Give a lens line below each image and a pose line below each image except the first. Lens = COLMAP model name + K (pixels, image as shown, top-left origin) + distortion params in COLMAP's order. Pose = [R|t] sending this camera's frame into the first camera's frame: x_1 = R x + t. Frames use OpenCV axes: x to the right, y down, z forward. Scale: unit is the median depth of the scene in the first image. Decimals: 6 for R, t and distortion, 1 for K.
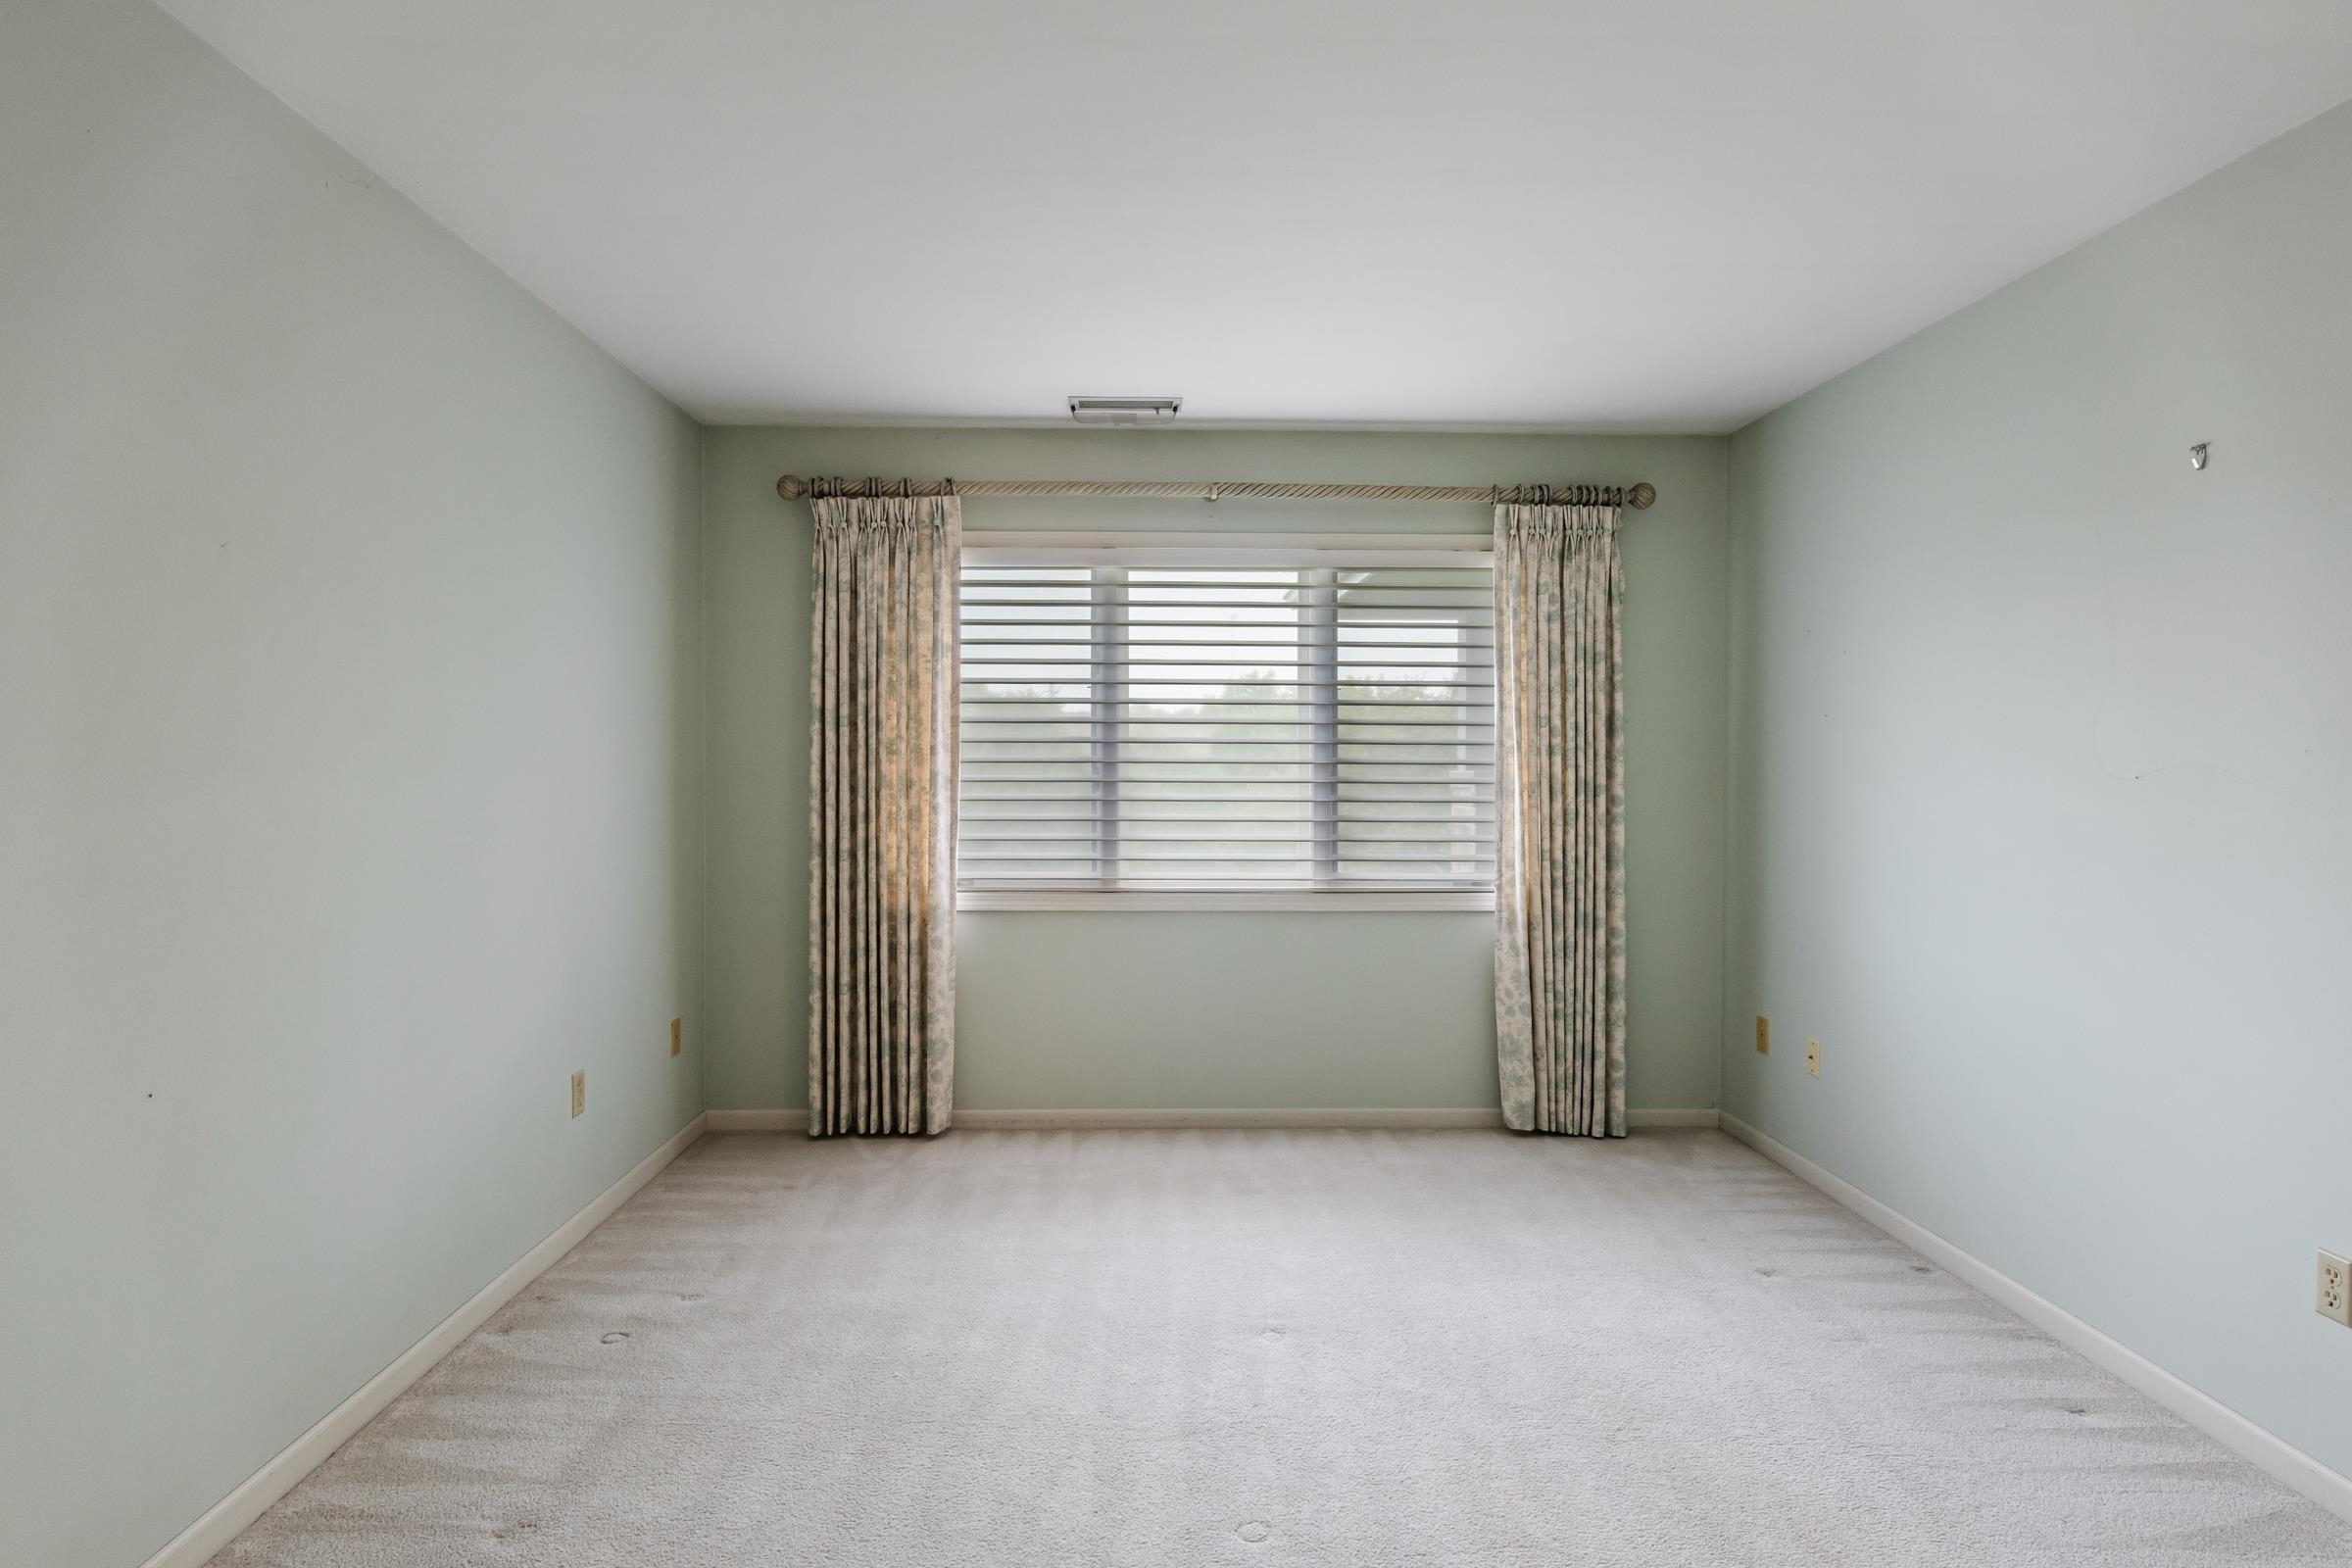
lens RADIAL K [[1293.4, 0, 1136.9], [0, 1293.4, 772.4], [0, 0, 1]] dist [0.007607, 0.000746]
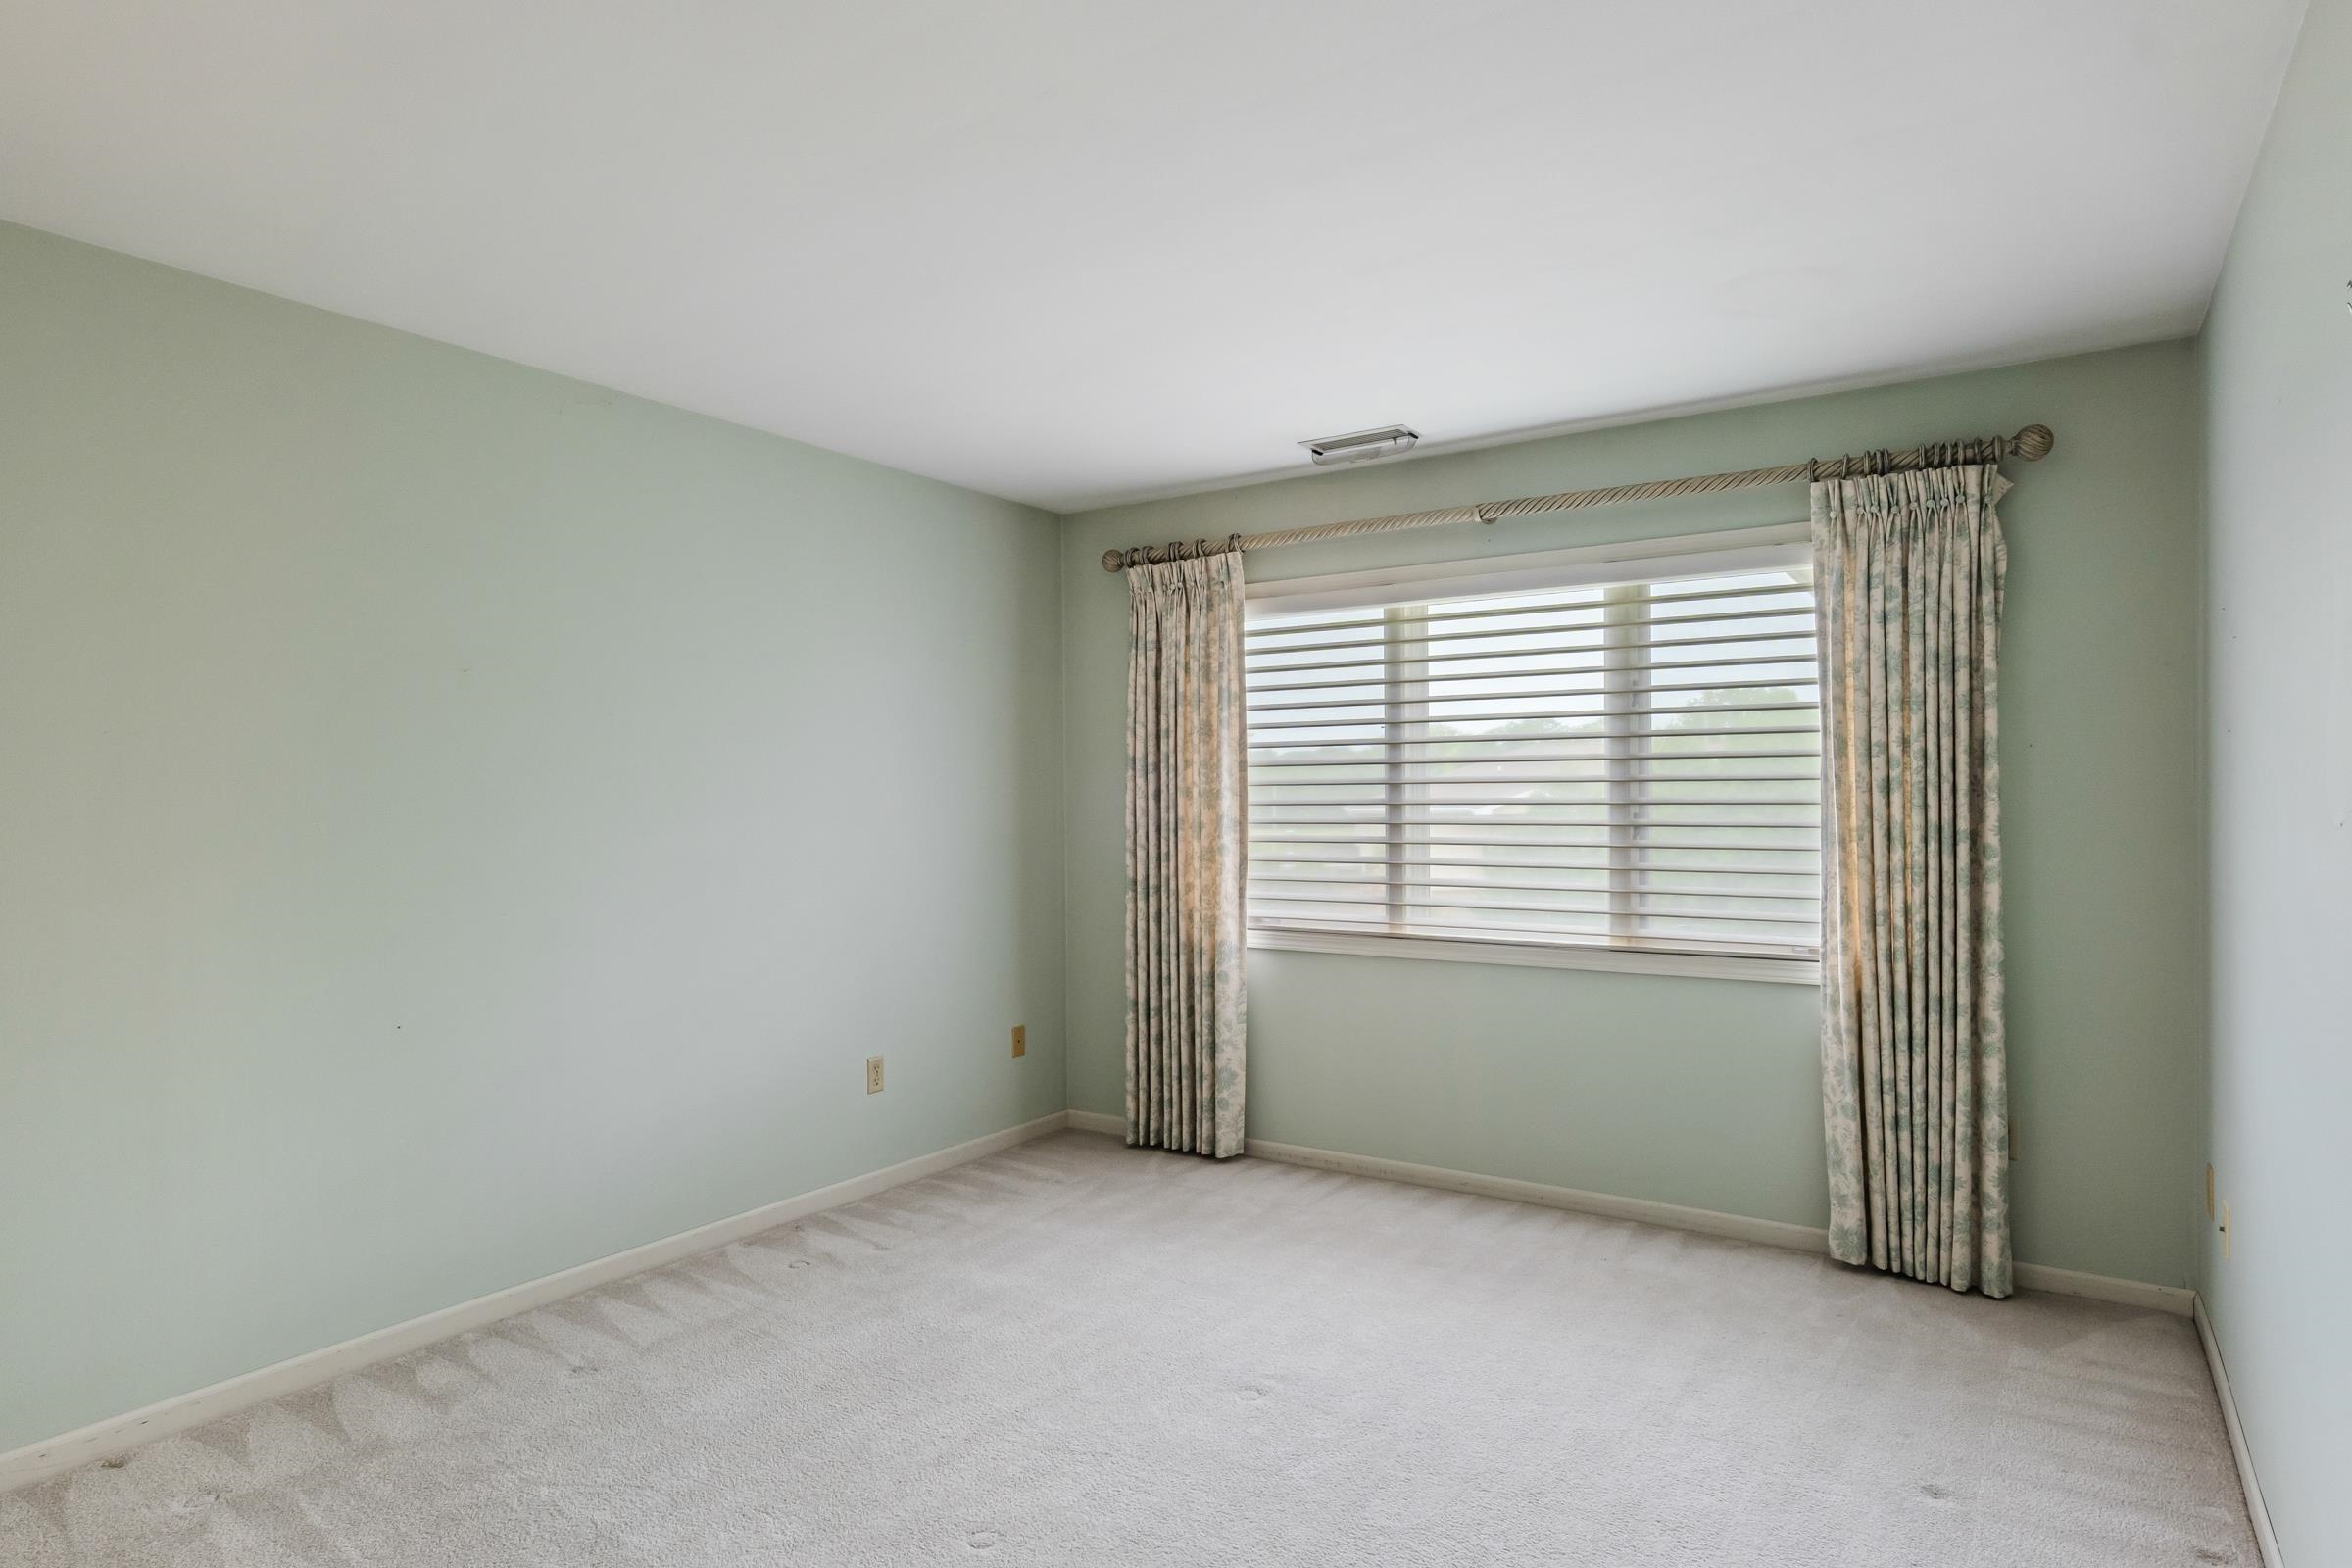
lens RADIAL K [[1334.7, 0, 1237.8], [0, 1334.7, 794.6], [0, 0, 1]] dist [0.008263, 0.003047]
pose [[0.824020, -0.009625, -0.566479, 0.466268], [0.006160, 0.999949, -0.008029, -0.007793], [0.566527, 0.003126, 0.824037, 0.108951]]
